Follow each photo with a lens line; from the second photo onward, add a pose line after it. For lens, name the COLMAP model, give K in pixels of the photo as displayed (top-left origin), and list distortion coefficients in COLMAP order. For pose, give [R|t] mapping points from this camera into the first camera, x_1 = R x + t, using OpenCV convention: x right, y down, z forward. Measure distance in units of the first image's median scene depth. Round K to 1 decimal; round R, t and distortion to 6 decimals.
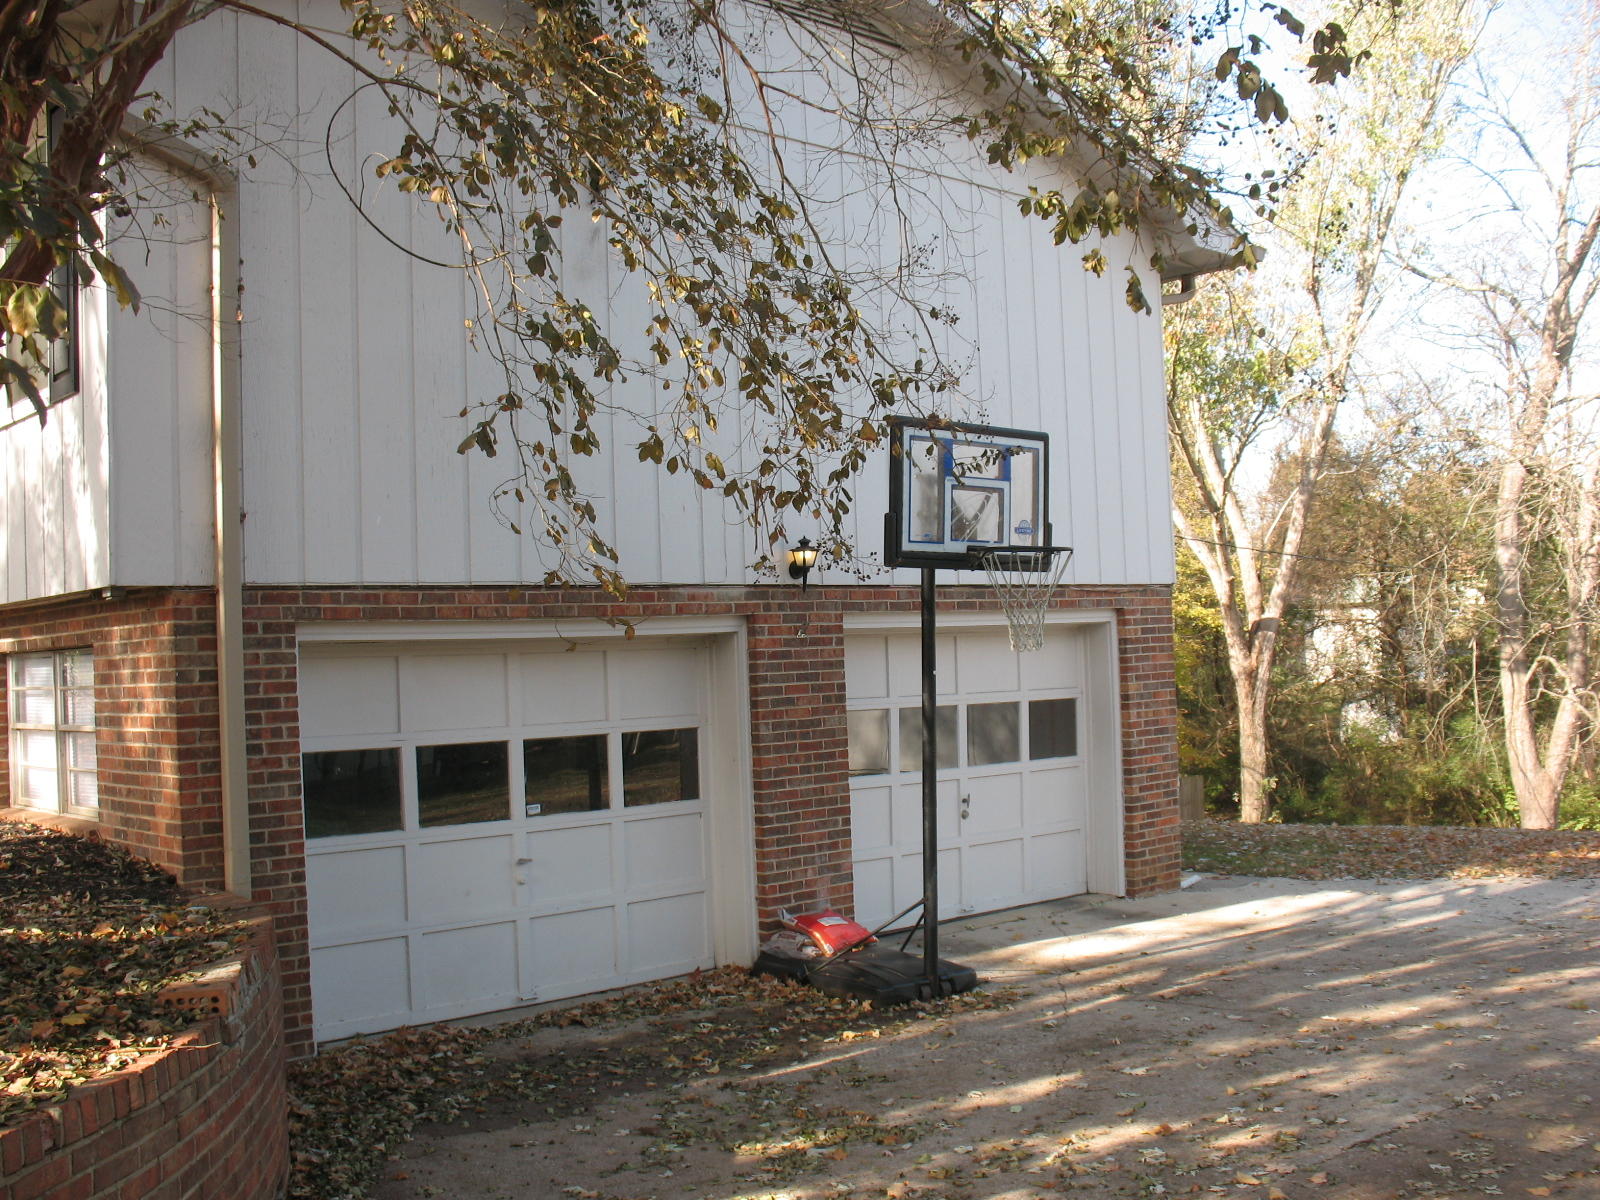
lens RADIAL K [[1636.8, 0, 803.8], [0, 1636.8, 628.2], [0, 0, 1]] dist [-0.195869, 0.213023]
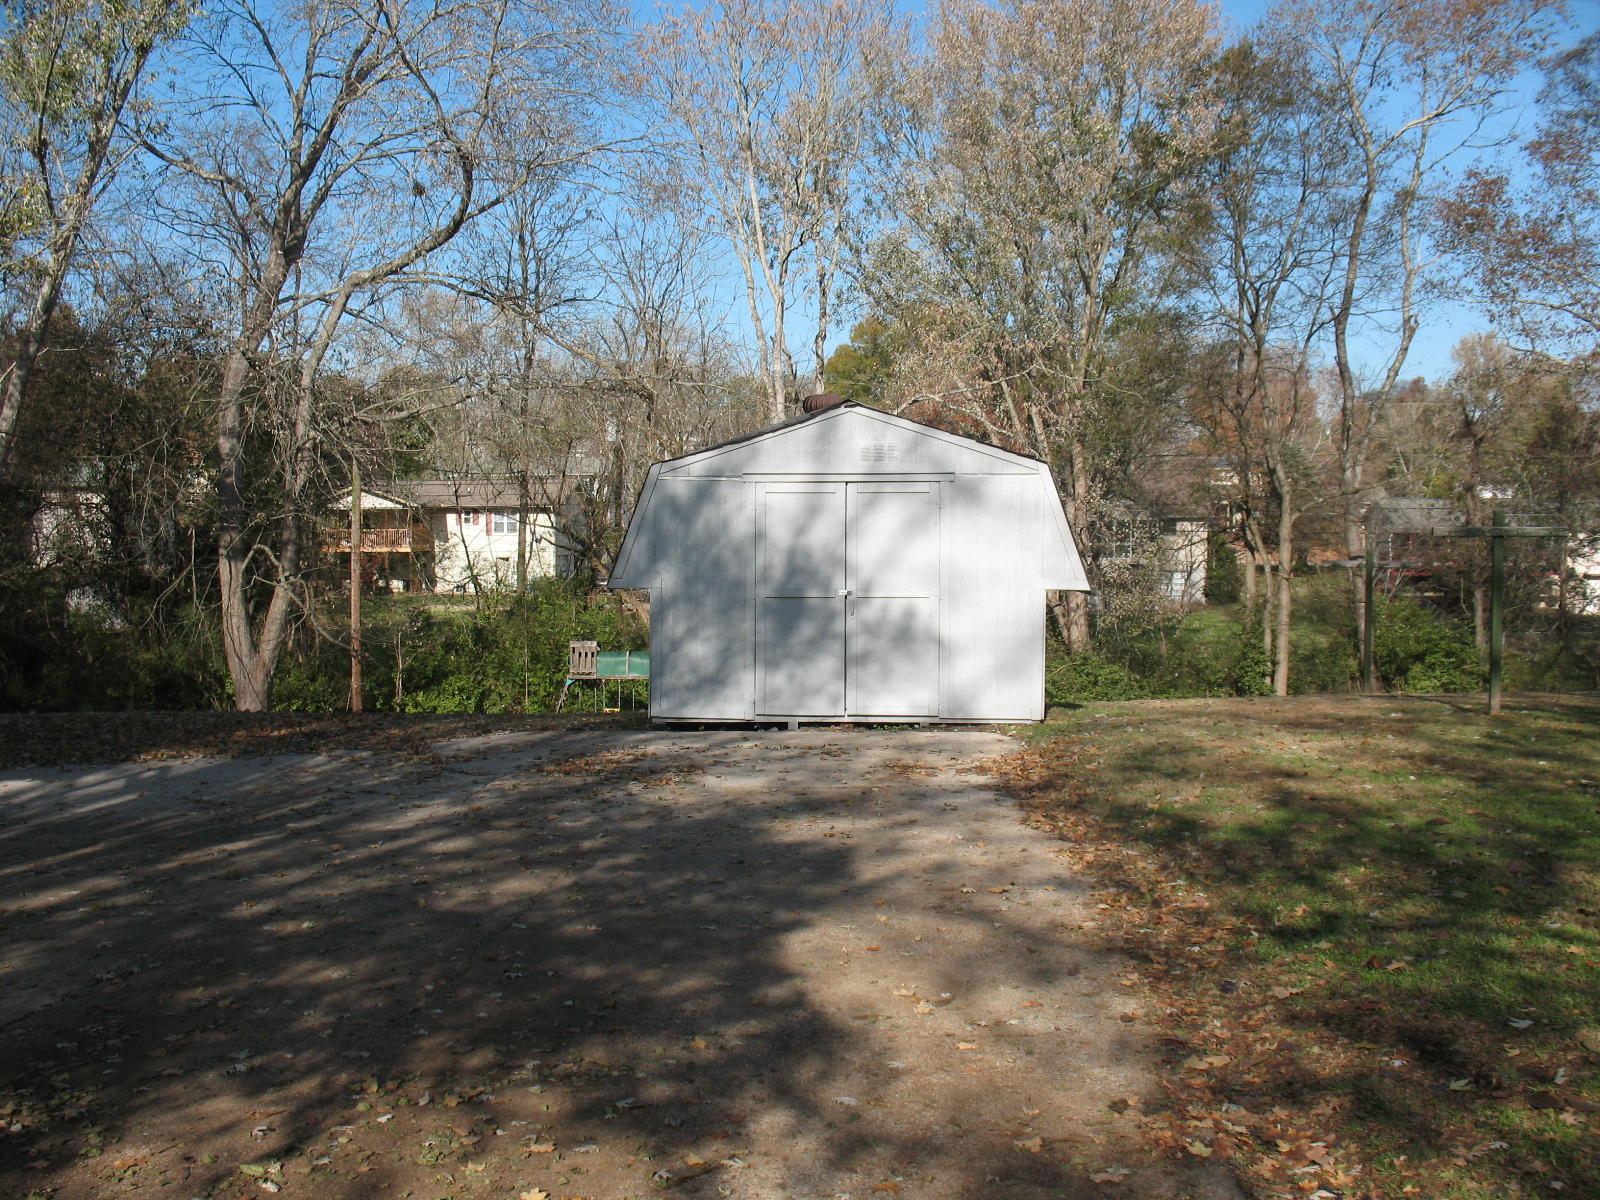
lens RADIAL K [[1636.8, 0, 803.8], [0, 1636.8, 628.2], [0, 0, 1]] dist [-0.195869, 0.213023]
pose [[0.728115, -0.010033, 0.685382, 0.008054], [-0.038509, 0.997715, 0.055516, 0.000197], [-0.684373, -0.066816, 0.726064, -0.005206]]
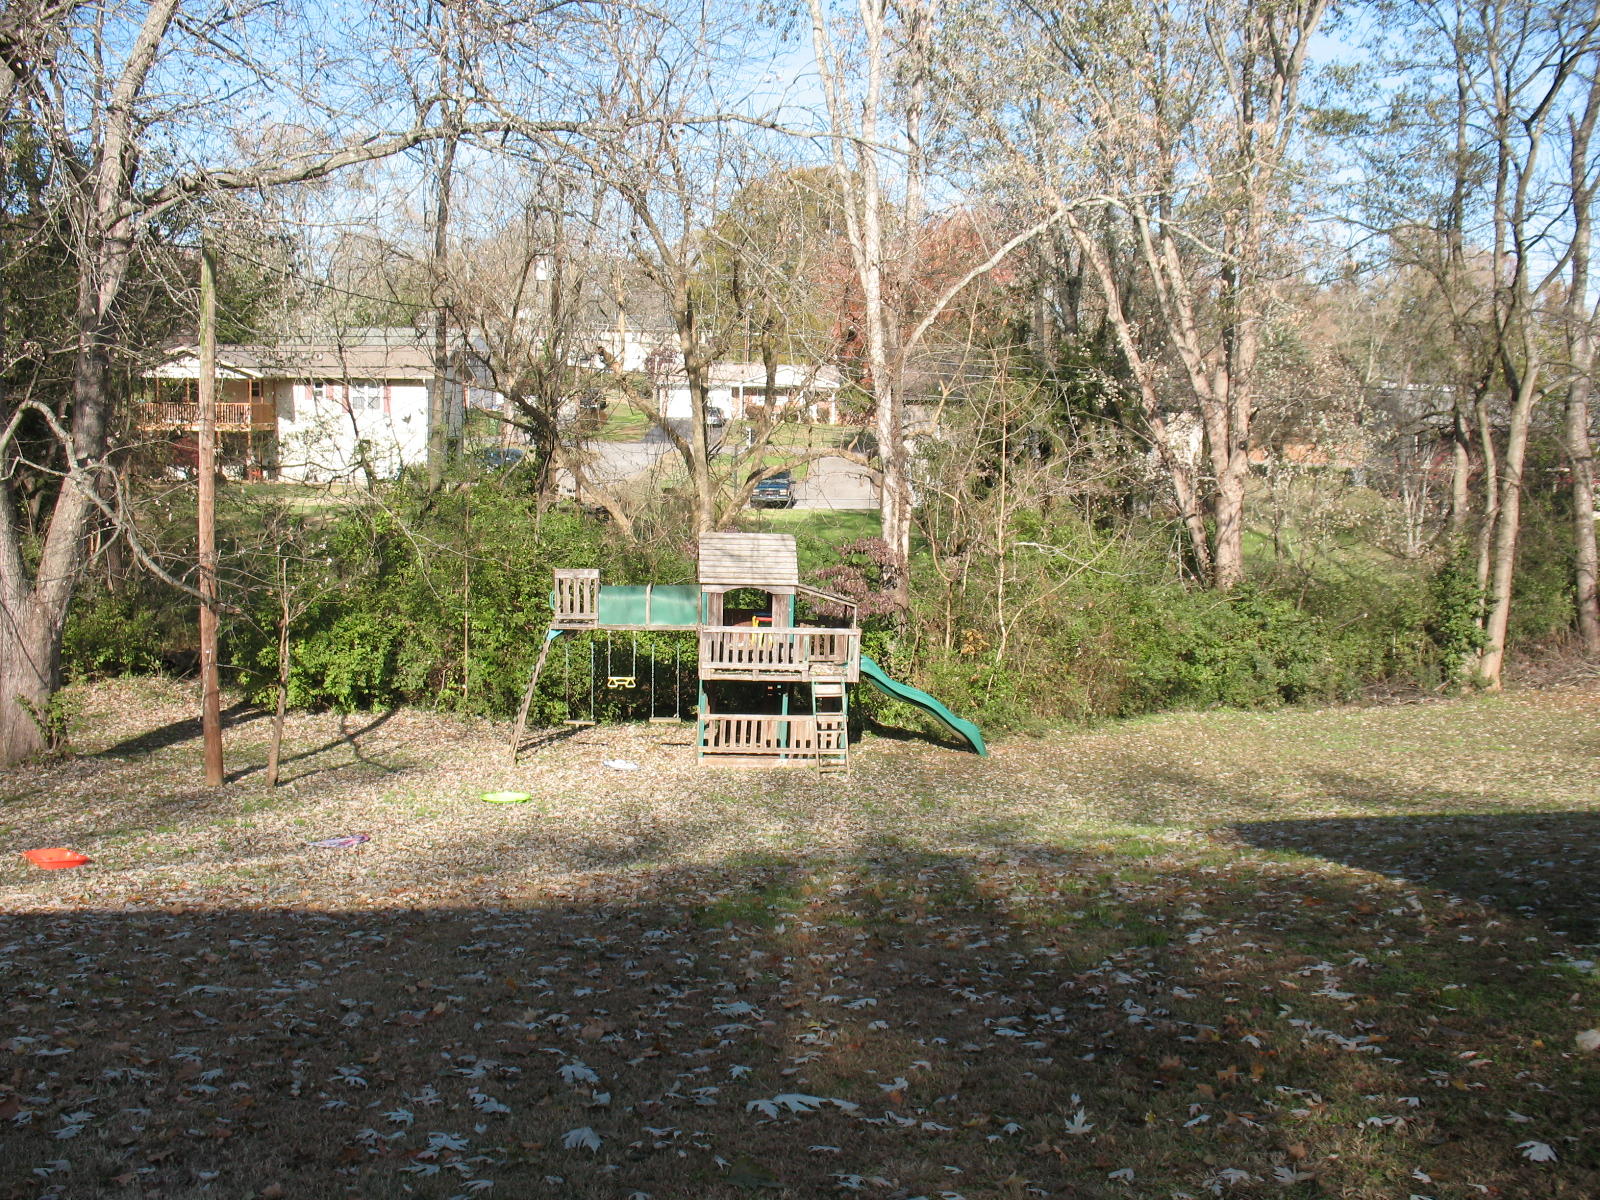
lens RADIAL K [[1636.8, 0, 803.8], [0, 1636.8, 628.2], [0, 0, 1]] dist [-0.195869, 0.213023]
pose [[0.652314, -0.052205, 0.756149, 0.197909], [-0.056870, 0.991442, 0.117510, 0.014561], [-0.755812, -0.119656, 0.643763, 0.379311]]
